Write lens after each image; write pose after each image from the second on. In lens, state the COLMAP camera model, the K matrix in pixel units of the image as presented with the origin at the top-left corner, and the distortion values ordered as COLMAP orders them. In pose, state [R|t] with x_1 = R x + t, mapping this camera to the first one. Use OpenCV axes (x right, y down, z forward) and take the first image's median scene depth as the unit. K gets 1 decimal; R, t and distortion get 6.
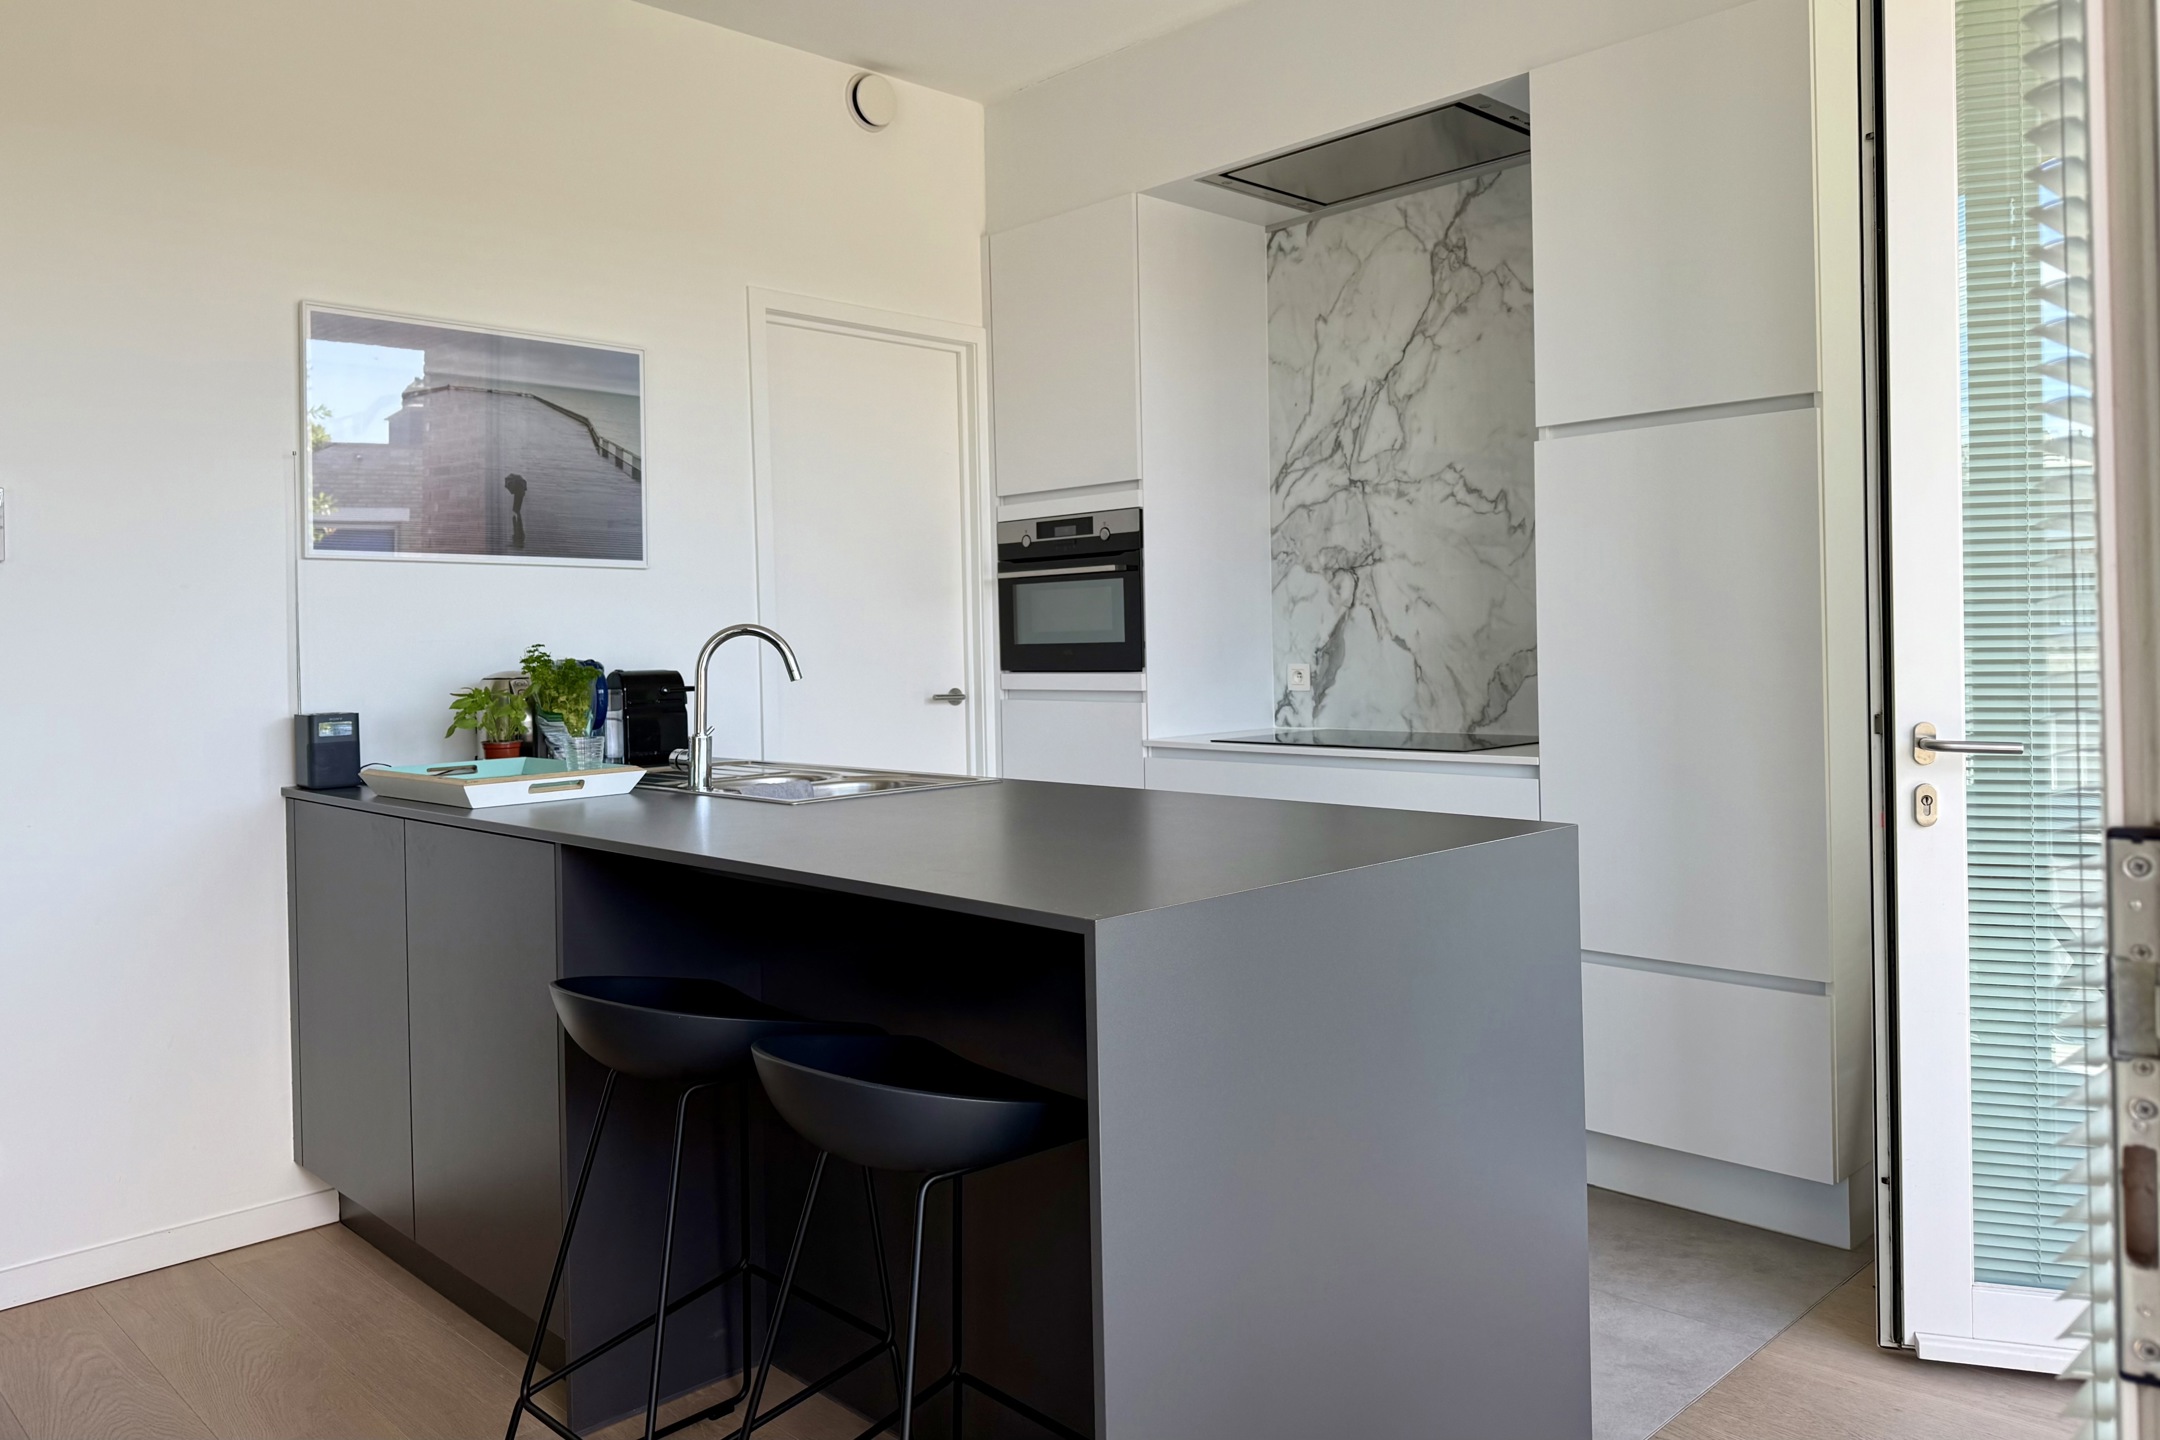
lens RADIAL K [[1502.5, 0, 1083.4], [0, 1502.5, 723.4], [0, 0, 1]] dist [-0.001636, -0.000810]
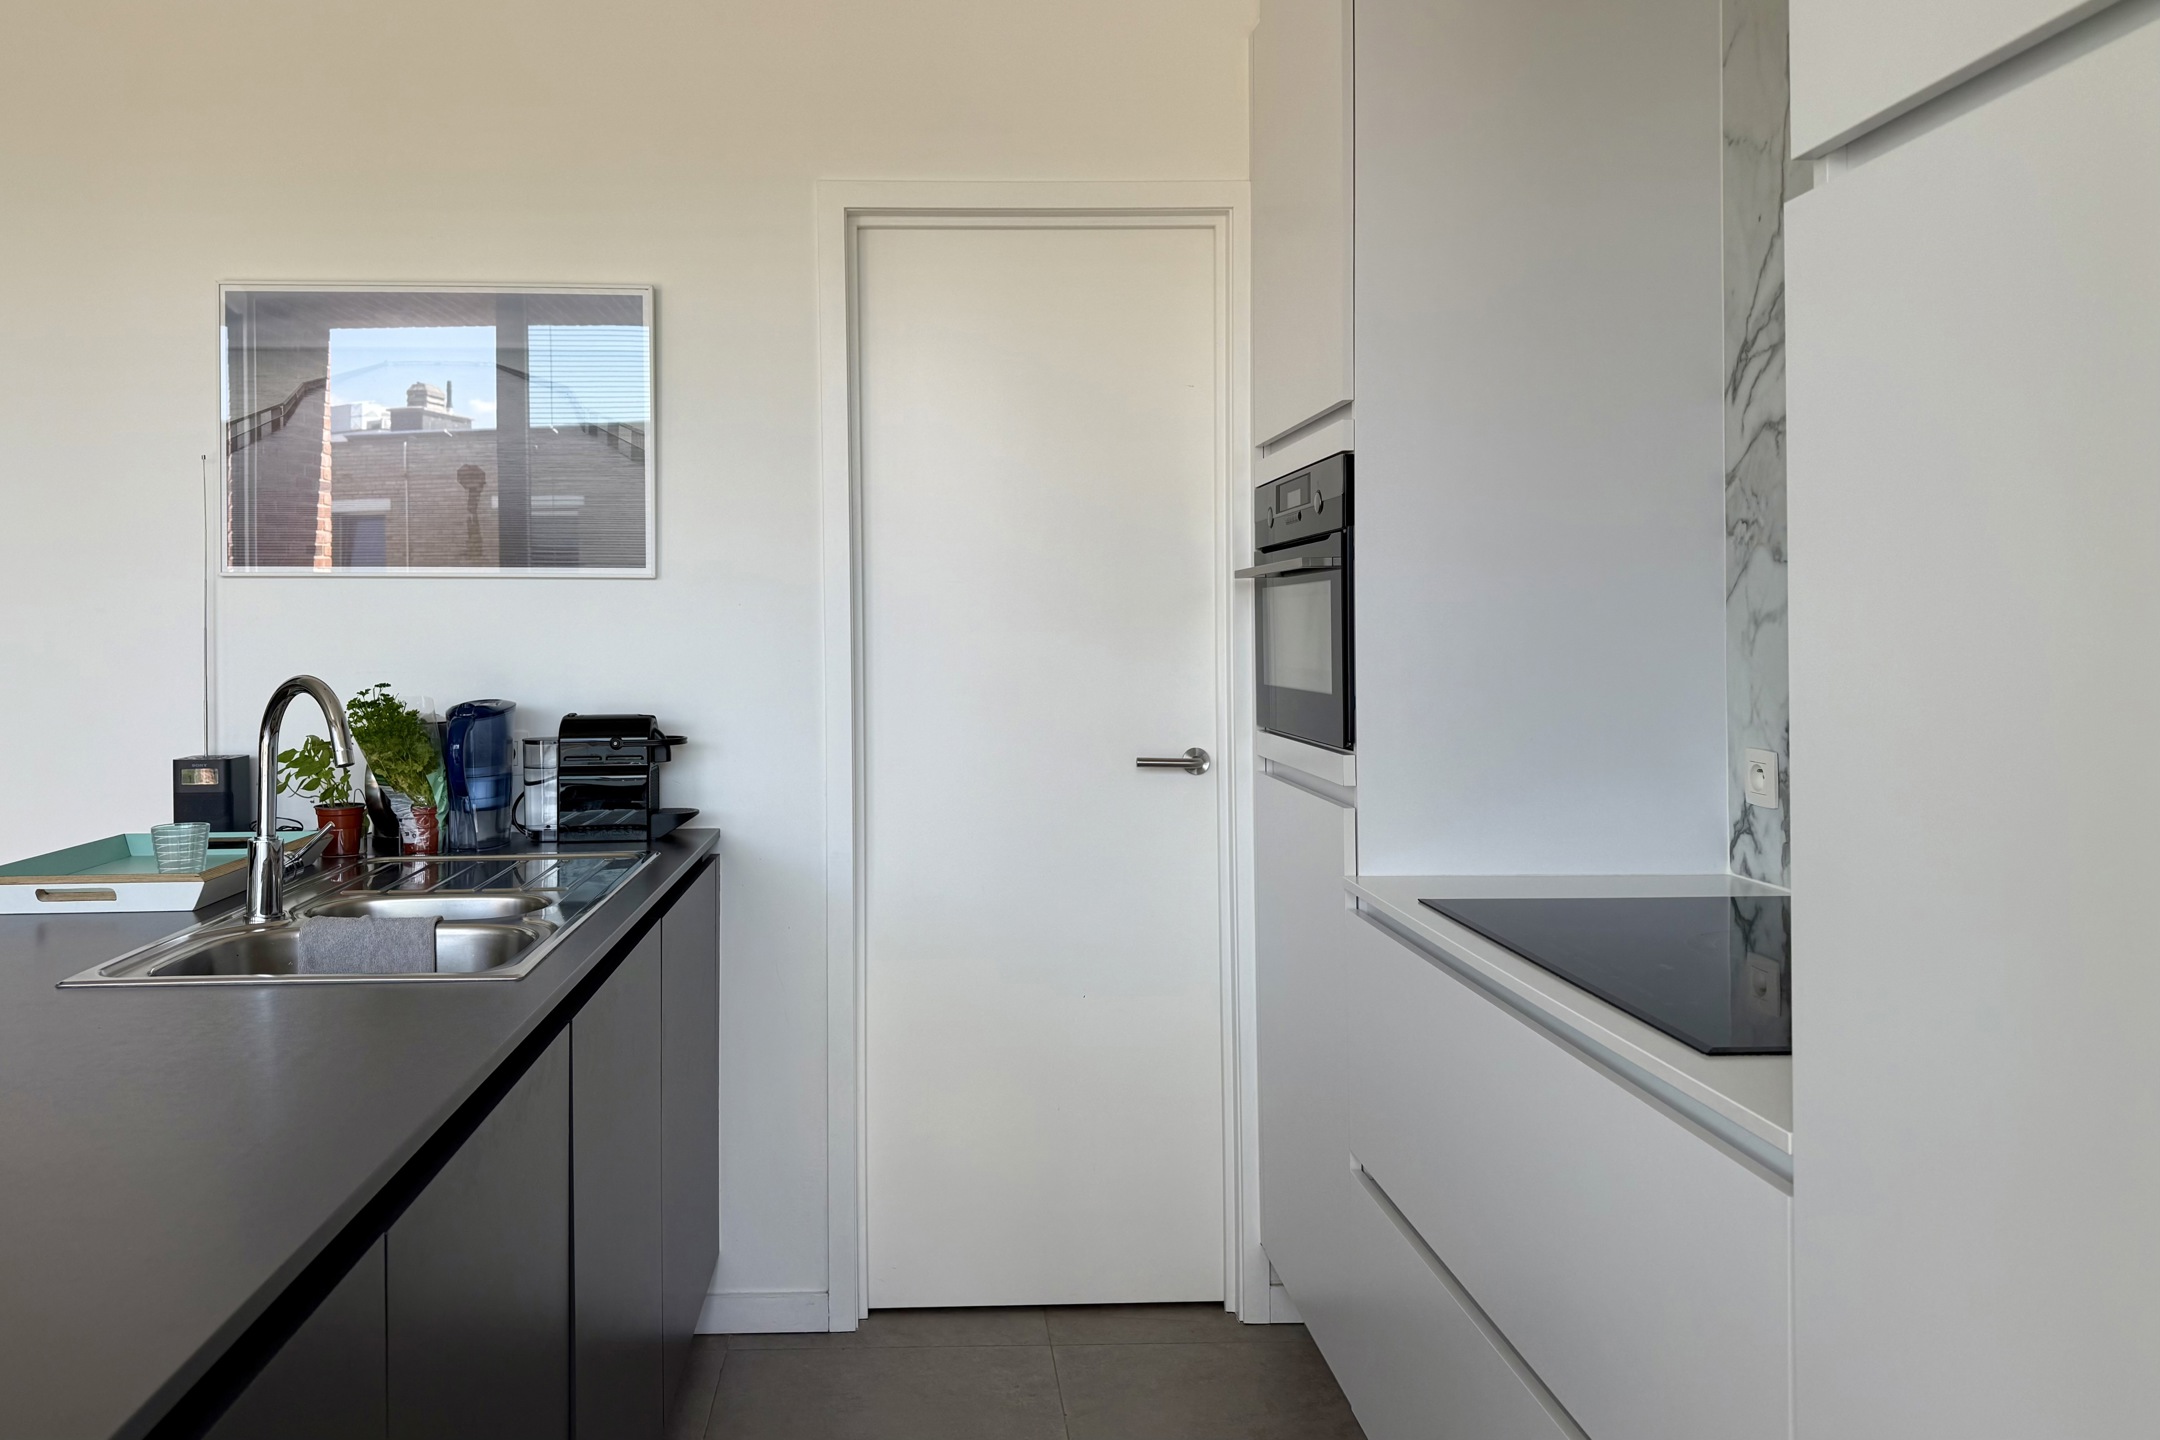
lens RADIAL K [[1502.5, 0, 1045.4], [0, 1502.5, 615.3], [0, 0, 1]] dist [-0.001636, -0.000810]
pose [[0.720220, 0.012254, -0.693637, 0.312952], [-0.044145, 0.998627, -0.028194, -0.059519], [0.692340, 0.050927, 0.719772, 0.493843]]
